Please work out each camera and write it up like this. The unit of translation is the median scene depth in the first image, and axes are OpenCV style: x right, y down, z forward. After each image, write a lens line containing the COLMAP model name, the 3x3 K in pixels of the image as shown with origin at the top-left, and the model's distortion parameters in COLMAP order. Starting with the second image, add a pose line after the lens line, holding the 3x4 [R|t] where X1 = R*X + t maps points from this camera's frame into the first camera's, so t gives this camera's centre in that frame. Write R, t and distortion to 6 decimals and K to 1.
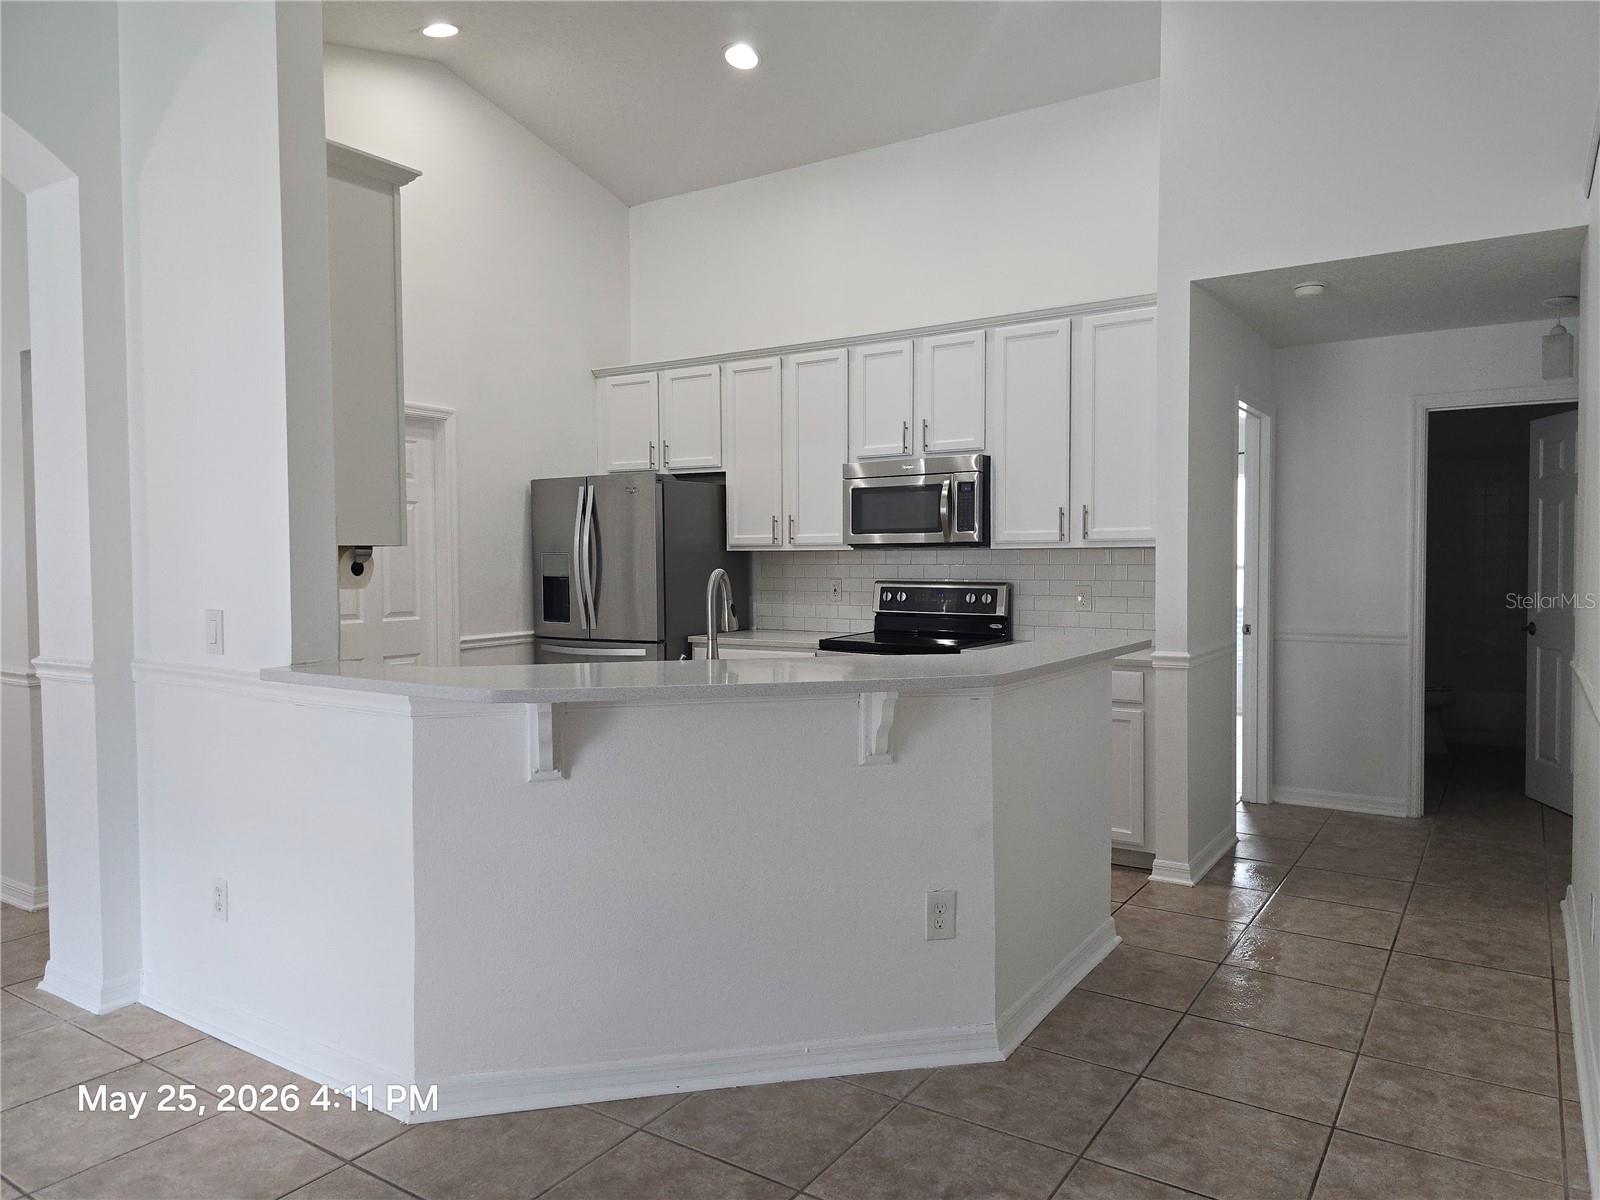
lens RADIAL K [[1077.1, 0, 802.3], [0, 1077.1, 594.2], [0, 0, 1]] dist [0.055808, -0.055662]
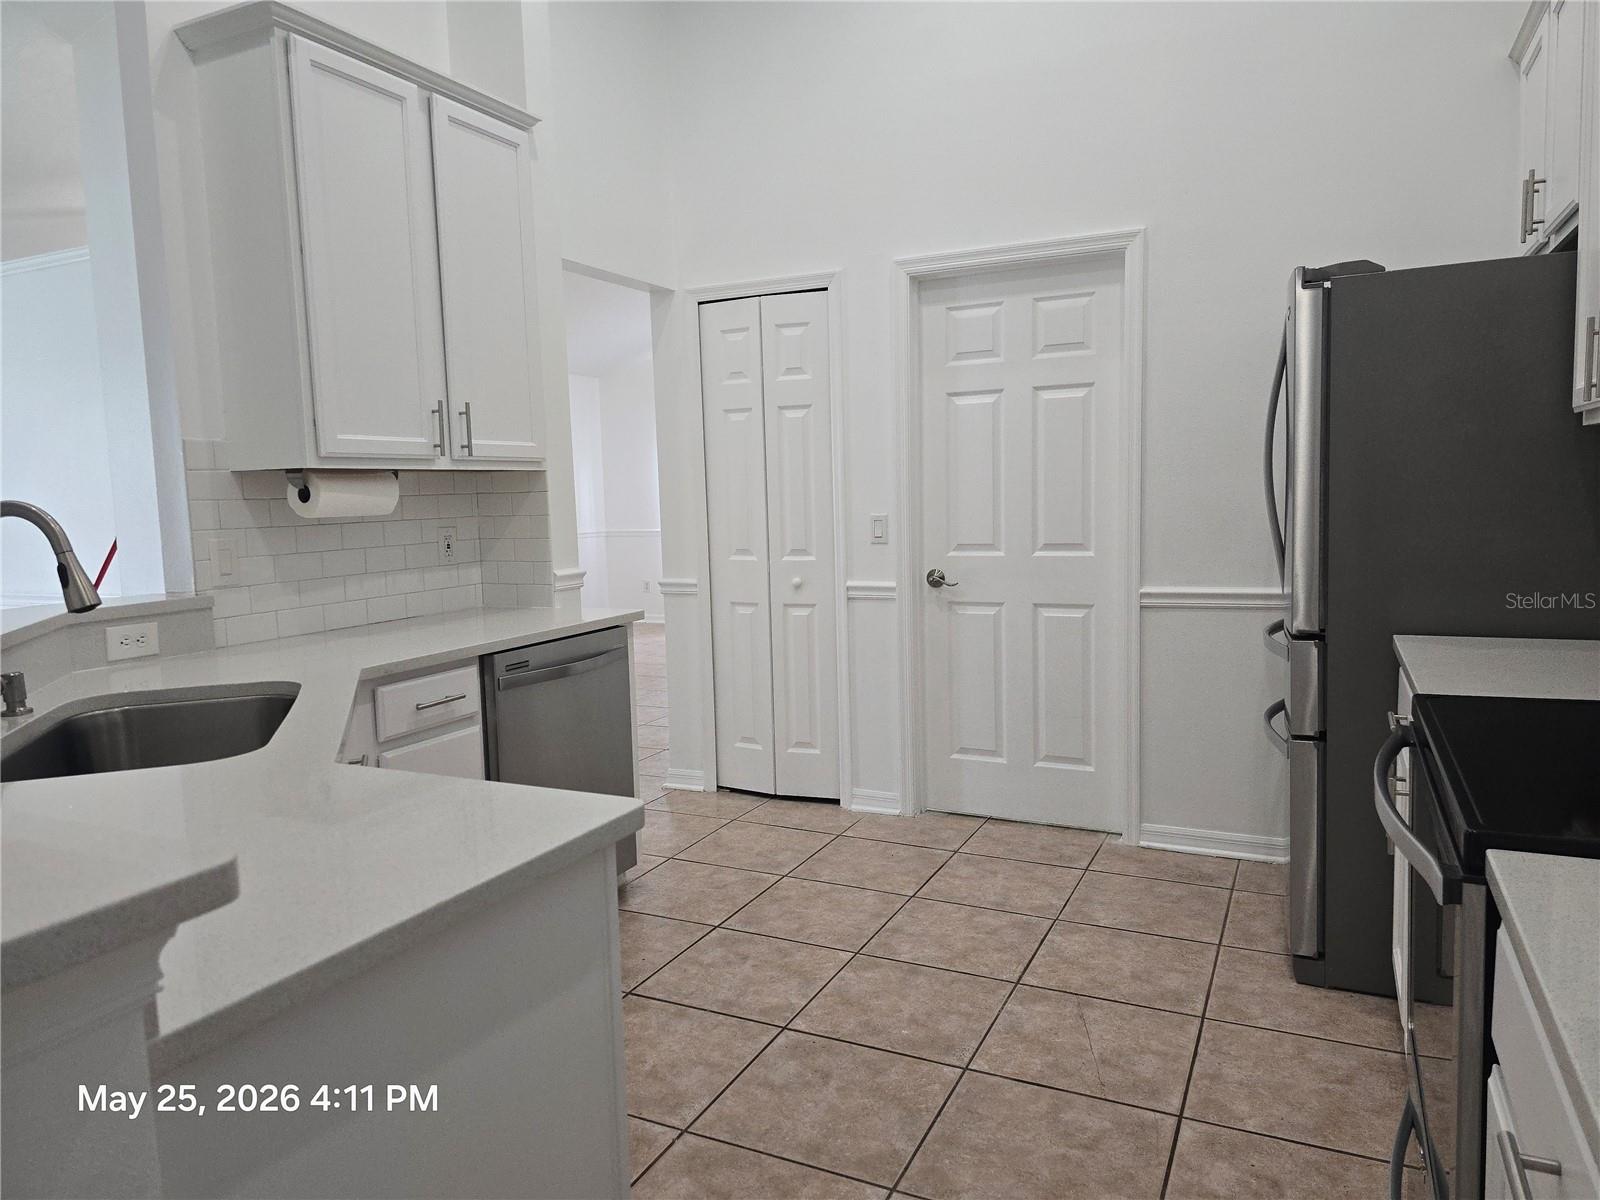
lens RADIAL K [[1077.1, 0, 797.6], [0, 1077.1, 594.0], [0, 0, 1]] dist [0.055808, -0.055662]
pose [[0.131964, 0.098127, -0.986386, 0.300725], [-0.009192, 0.995166, 0.097771, -0.018145], [0.991212, -0.003836, 0.132228, 0.720332]]
